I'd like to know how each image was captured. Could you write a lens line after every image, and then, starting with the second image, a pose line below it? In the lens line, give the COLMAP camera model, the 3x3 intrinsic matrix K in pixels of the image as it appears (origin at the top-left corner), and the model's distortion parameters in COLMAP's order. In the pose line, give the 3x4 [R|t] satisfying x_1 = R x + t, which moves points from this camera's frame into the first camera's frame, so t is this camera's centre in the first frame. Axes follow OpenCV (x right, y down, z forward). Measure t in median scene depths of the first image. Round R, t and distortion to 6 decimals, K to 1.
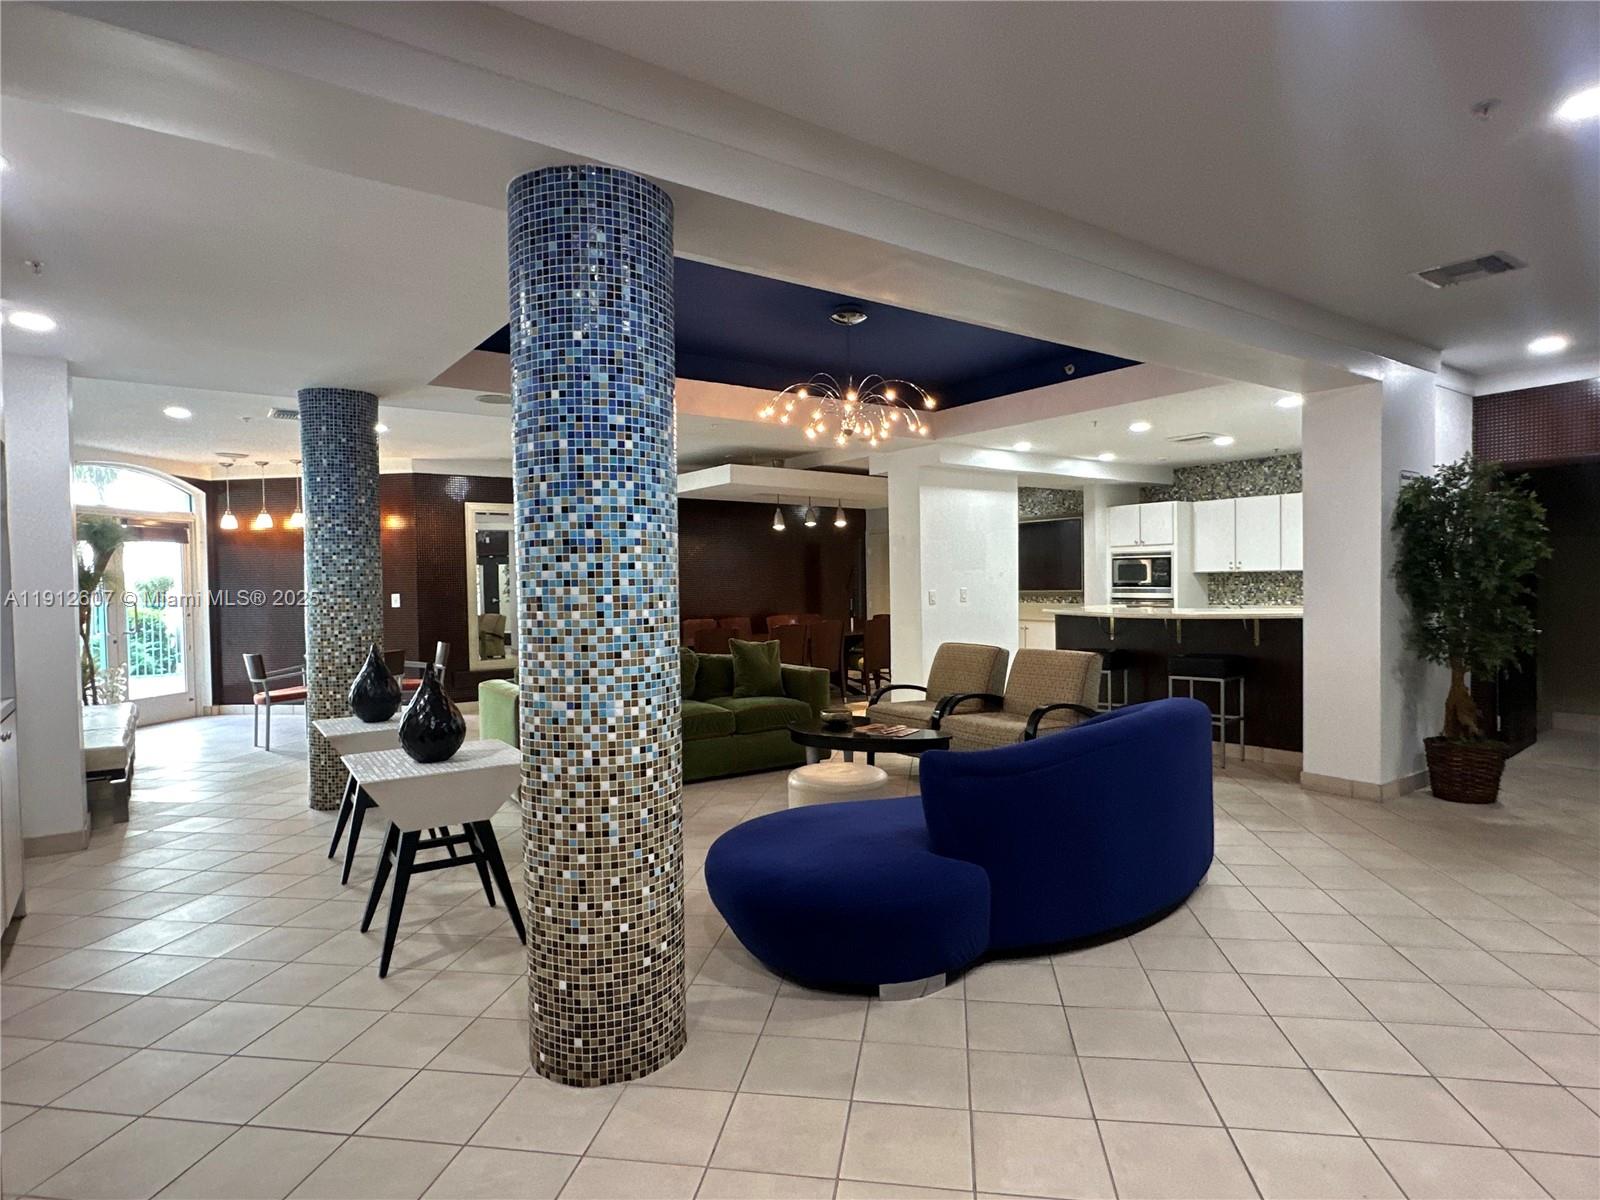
lens RADIAL K [[902.6, 0, 794.0], [0, 902.6, 603.7], [0, 0, 1]] dist [-0.004834, 0.001437]
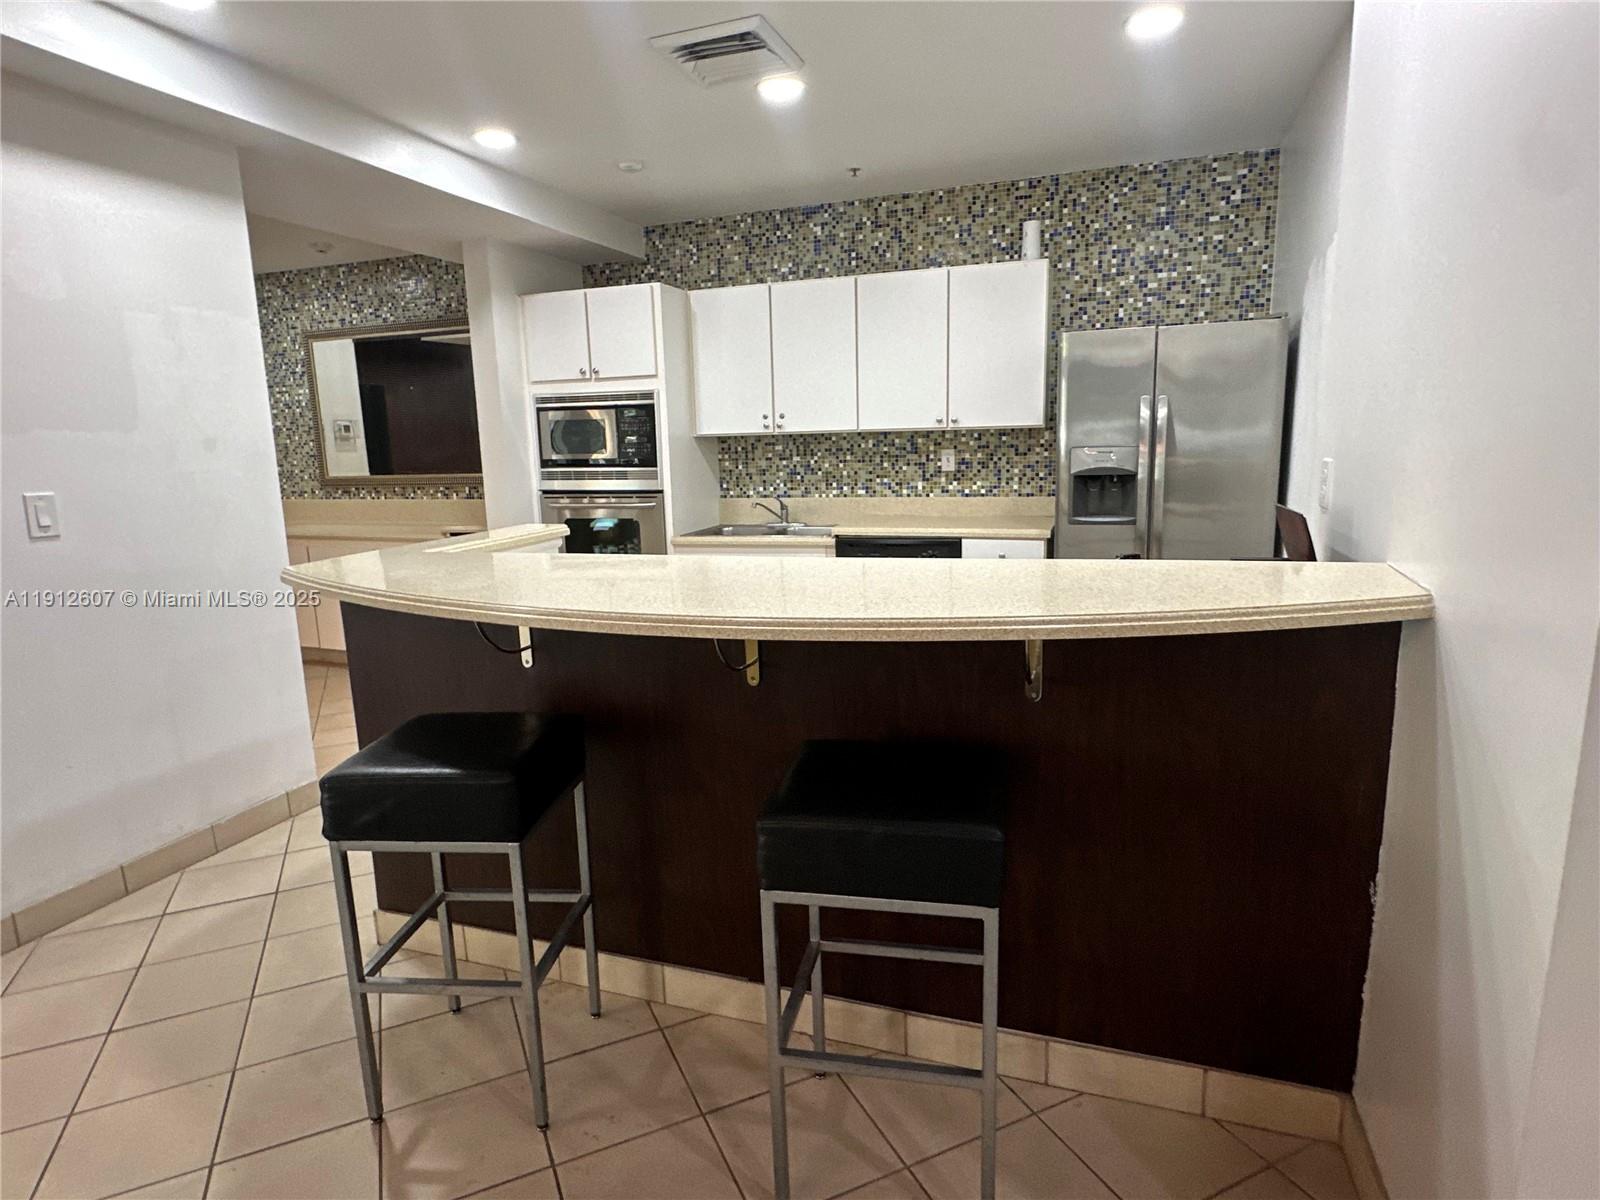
lens RADIAL K [[902.6, 0, 794.0], [0, 902.6, 603.7], [0, 0, 1]] dist [-0.004834, 0.001437]
pose [[0.830786, -0.105437, 0.546515, 0.204933], [0.025579, 0.988089, 0.151745, -0.017235], [-0.556004, -0.112089, 0.823587, 0.546726]]
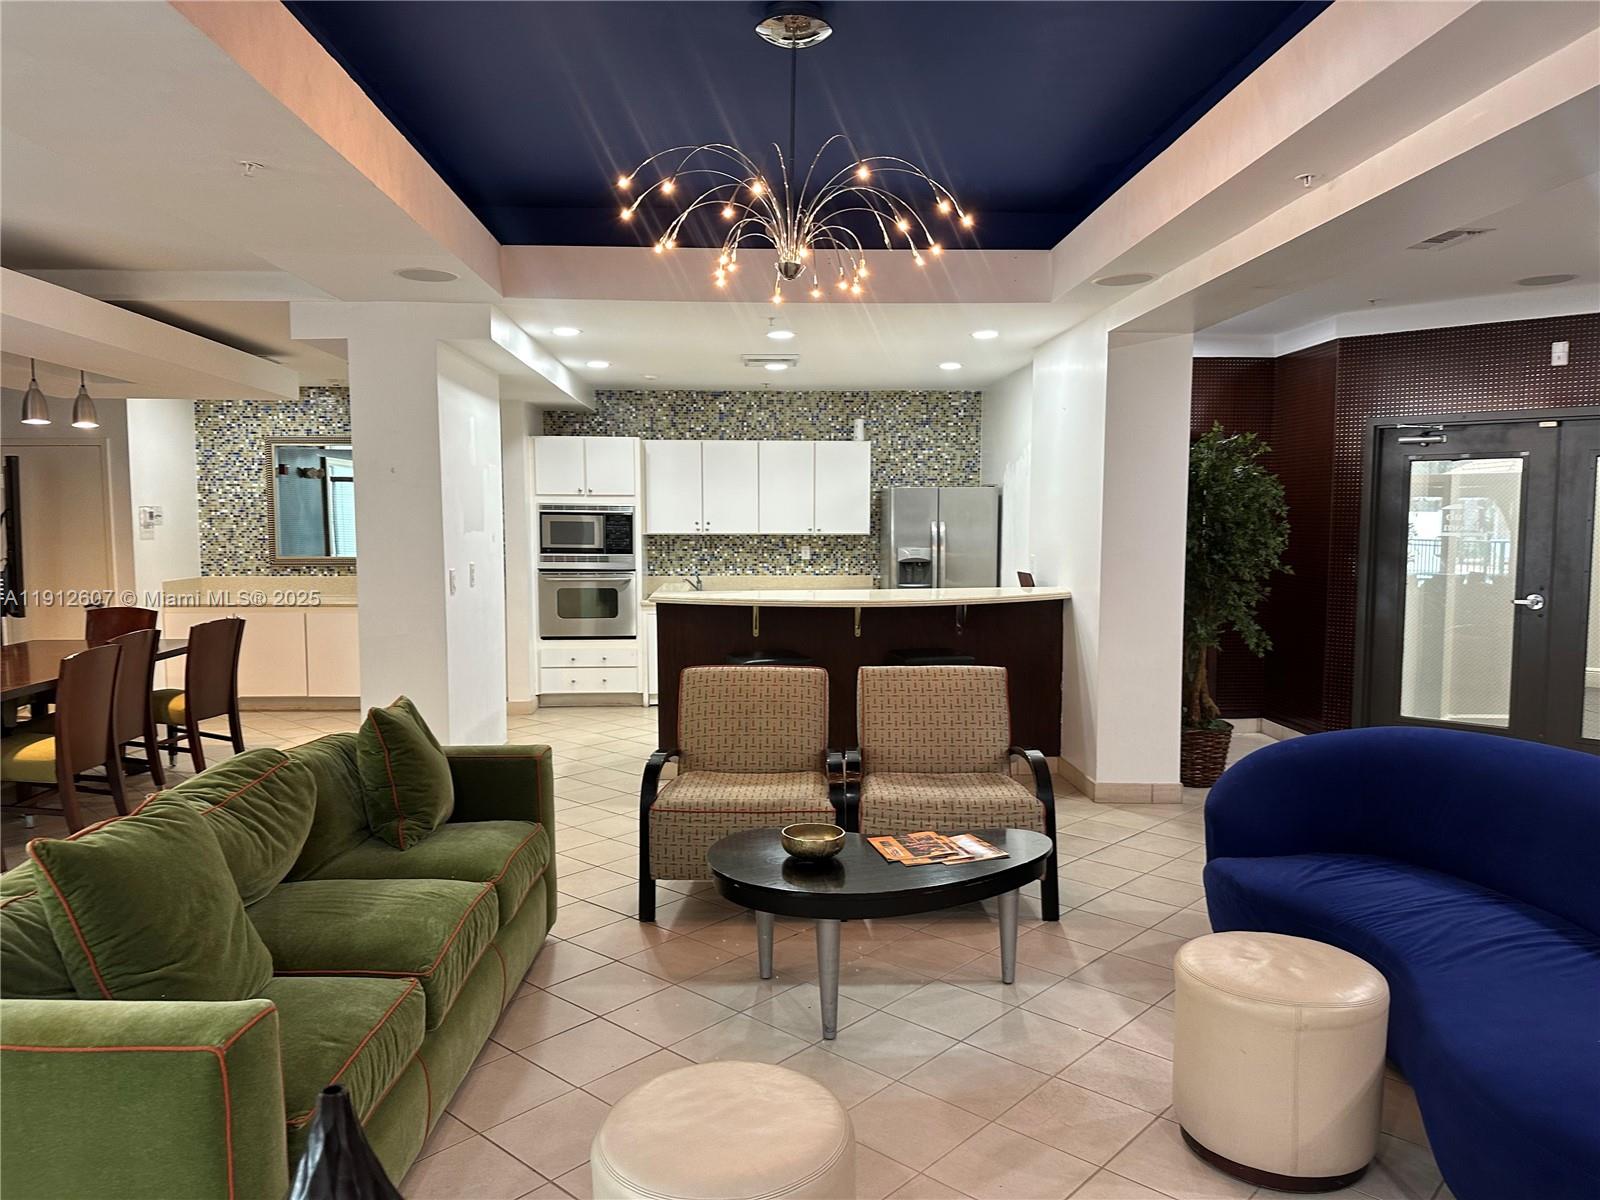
lens RADIAL K [[1115.6, 0, 798.3], [0, 1115.6, 606.9], [0, 0, 1]] dist [0.127555, -0.209726]
pose [[0.554794, -0.047975, 0.830603, -0.268662], [0.009537, 0.998637, 0.051310, -0.020651], [-0.831933, -0.020545, 0.554496, 0.374770]]
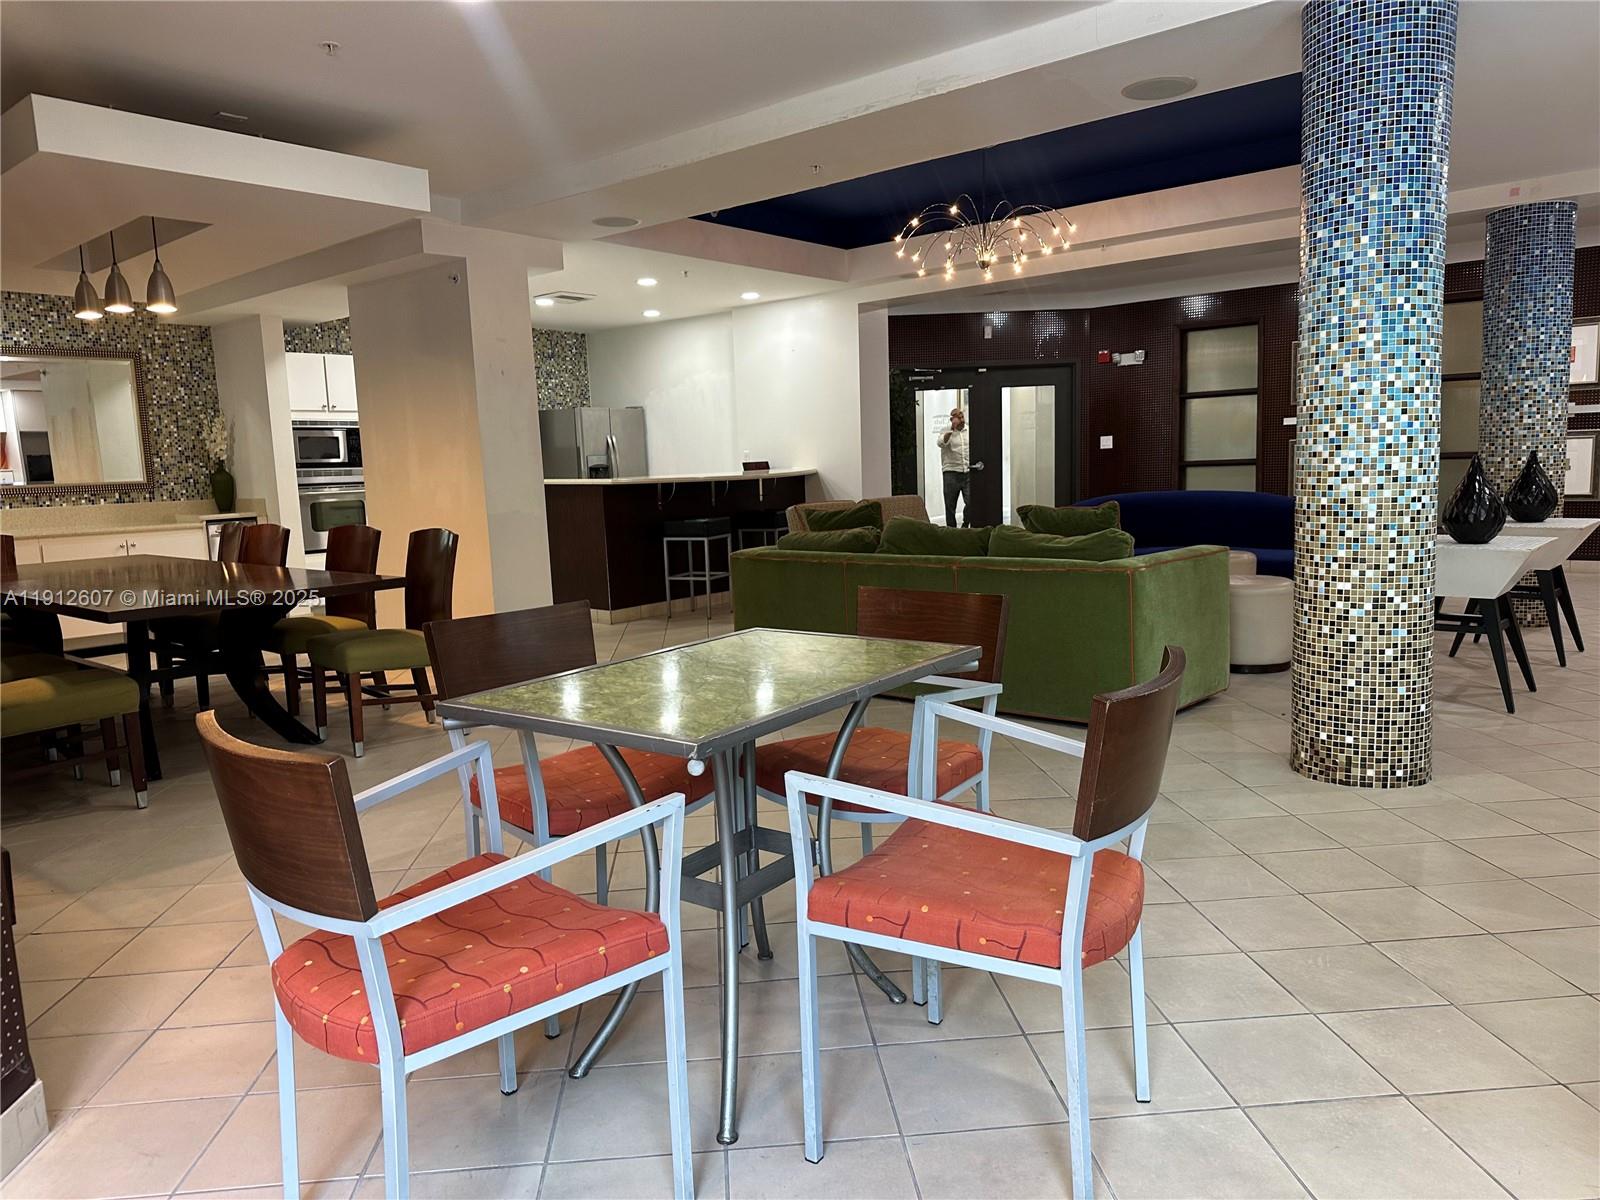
lens RADIAL K [[1115.6, 0, 798.3], [0, 1115.6, 606.9], [0, 0, 1]] dist [0.127555, -0.209726]
pose [[-0.246598, -0.097659, 0.964185, -0.633369], [0.064722, 0.991029, 0.116931, 0.010733], [-0.966954, 0.091239, -0.238065, 0.884151]]
